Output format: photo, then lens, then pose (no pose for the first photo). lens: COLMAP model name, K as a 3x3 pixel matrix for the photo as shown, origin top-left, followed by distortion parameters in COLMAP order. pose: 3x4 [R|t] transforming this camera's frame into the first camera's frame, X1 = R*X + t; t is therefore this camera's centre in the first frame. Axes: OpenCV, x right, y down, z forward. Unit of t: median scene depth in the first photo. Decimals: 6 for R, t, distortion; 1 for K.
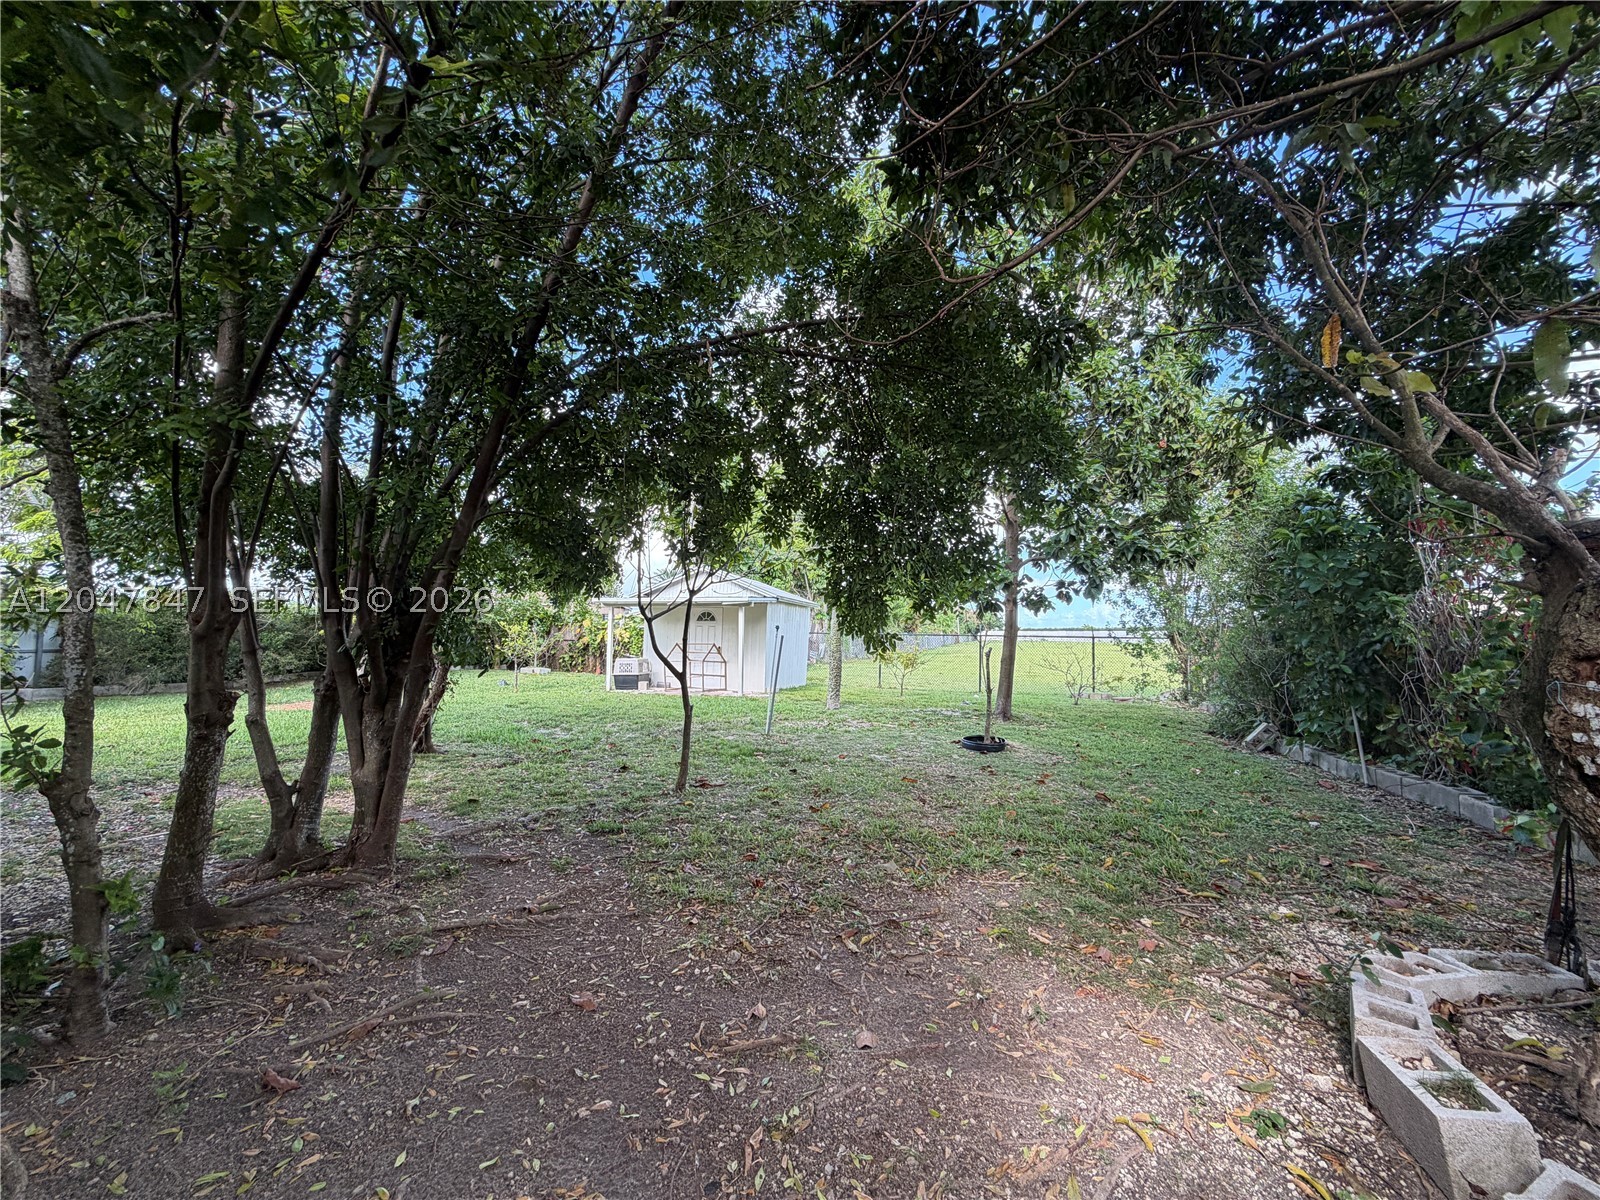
lens RADIAL K [[640.9, 0, 811.3], [0, 640.9, 608.1], [0, 0, 1]] dist [-0.001895, -0.000229]
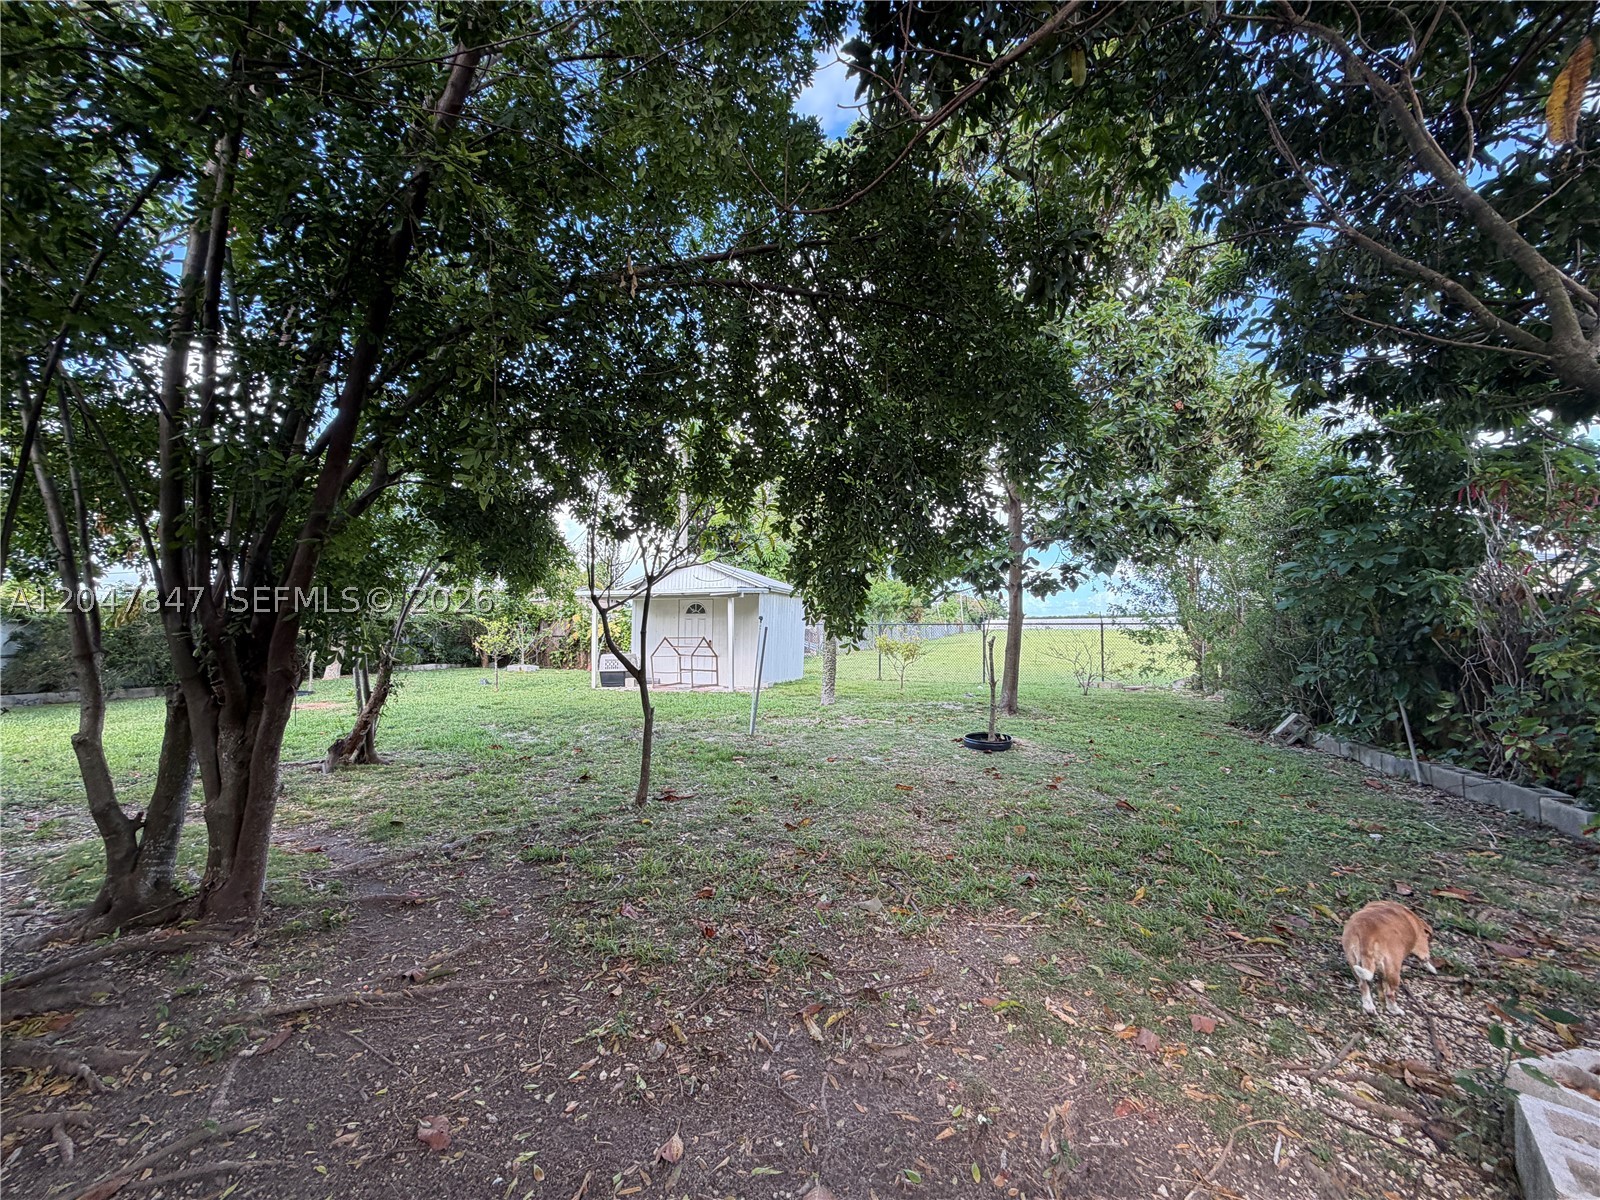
lens RADIAL K [[639.4, 0, 807.9], [0, 639.4, 601.8], [0, 0, 1]] dist [-0.001349, 0.000280]
pose [[0.999787, -0.017387, -0.011132, 0.047425], [0.017416, 0.999845, 0.002506, 0.010005], [0.011087, -0.002699, 0.999935, 0.156104]]
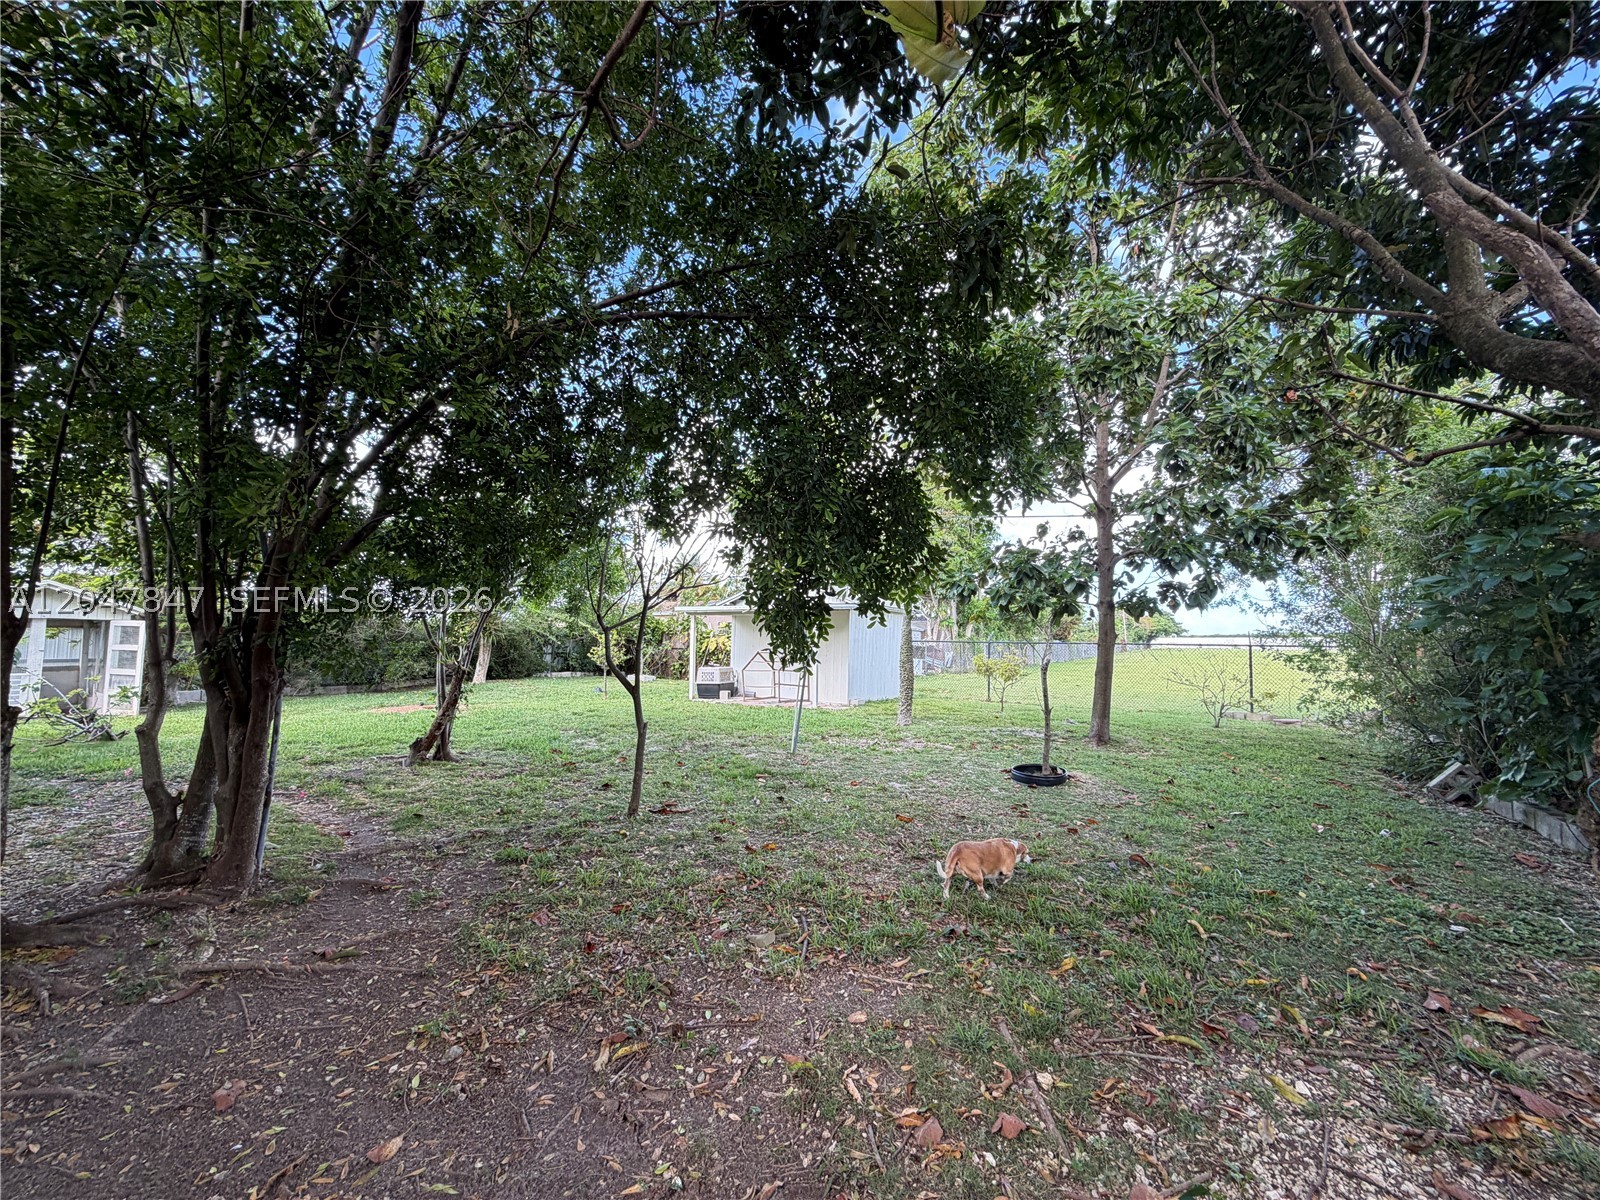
lens RADIAL K [[639.4, 0, 807.9], [0, 639.4, 601.8], [0, 0, 1]] dist [-0.001349, 0.000280]
pose [[0.971139, -0.016344, -0.237955, 0.319802], [0.011163, 0.999671, -0.023105, 0.002504], [0.238254, 0.019781, 0.971001, 0.200942]]
